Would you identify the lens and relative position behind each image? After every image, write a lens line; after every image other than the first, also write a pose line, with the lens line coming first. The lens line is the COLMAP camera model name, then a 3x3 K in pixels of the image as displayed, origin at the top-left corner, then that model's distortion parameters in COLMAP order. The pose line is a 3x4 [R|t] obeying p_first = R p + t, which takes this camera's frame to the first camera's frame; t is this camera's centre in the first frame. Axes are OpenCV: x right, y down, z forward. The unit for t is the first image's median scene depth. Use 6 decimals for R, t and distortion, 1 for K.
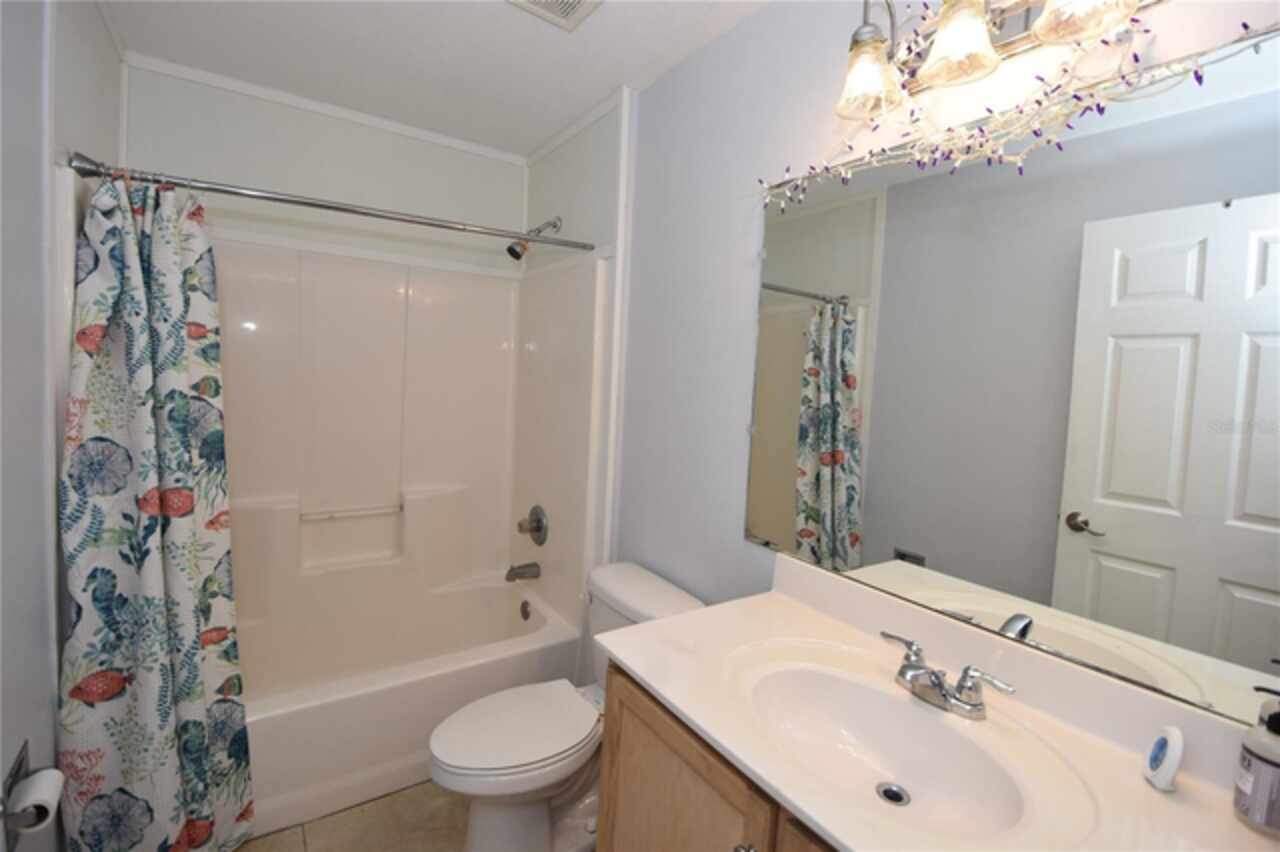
lens RADIAL K [[564.3, 0, 637.6], [0, 564.3, 415.7], [0, 0, 1]] dist [-0.008773, -0.008398]
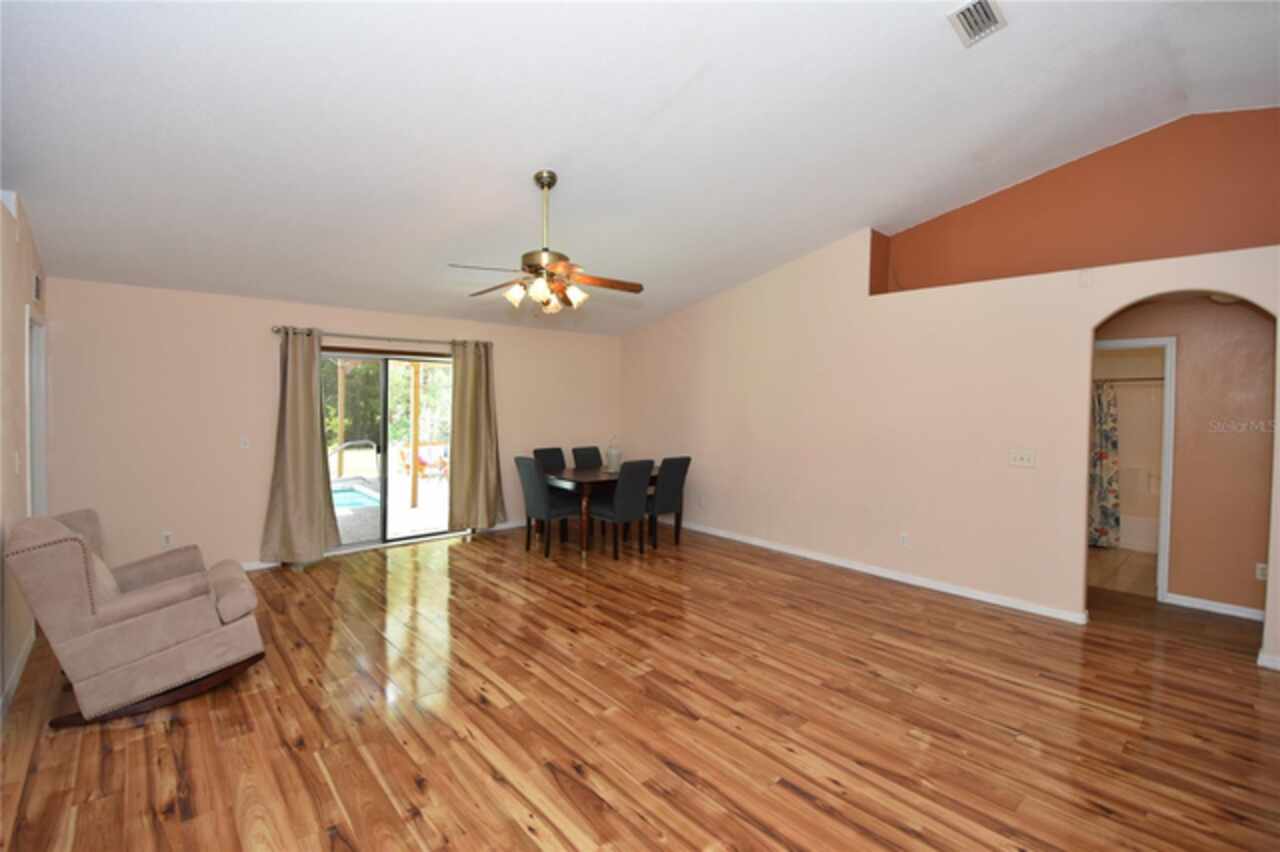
lens RADIAL K [[564.3, 0, 641.4], [0, 564.3, 403.0], [0, 0, 1]] dist [-0.008773, -0.008398]
pose [[0.145249, -0.029582, -0.988953, 2.799107], [-0.067979, 0.996892, -0.039804, 0.157218], [0.987057, 0.073009, 0.142787, -3.028862]]
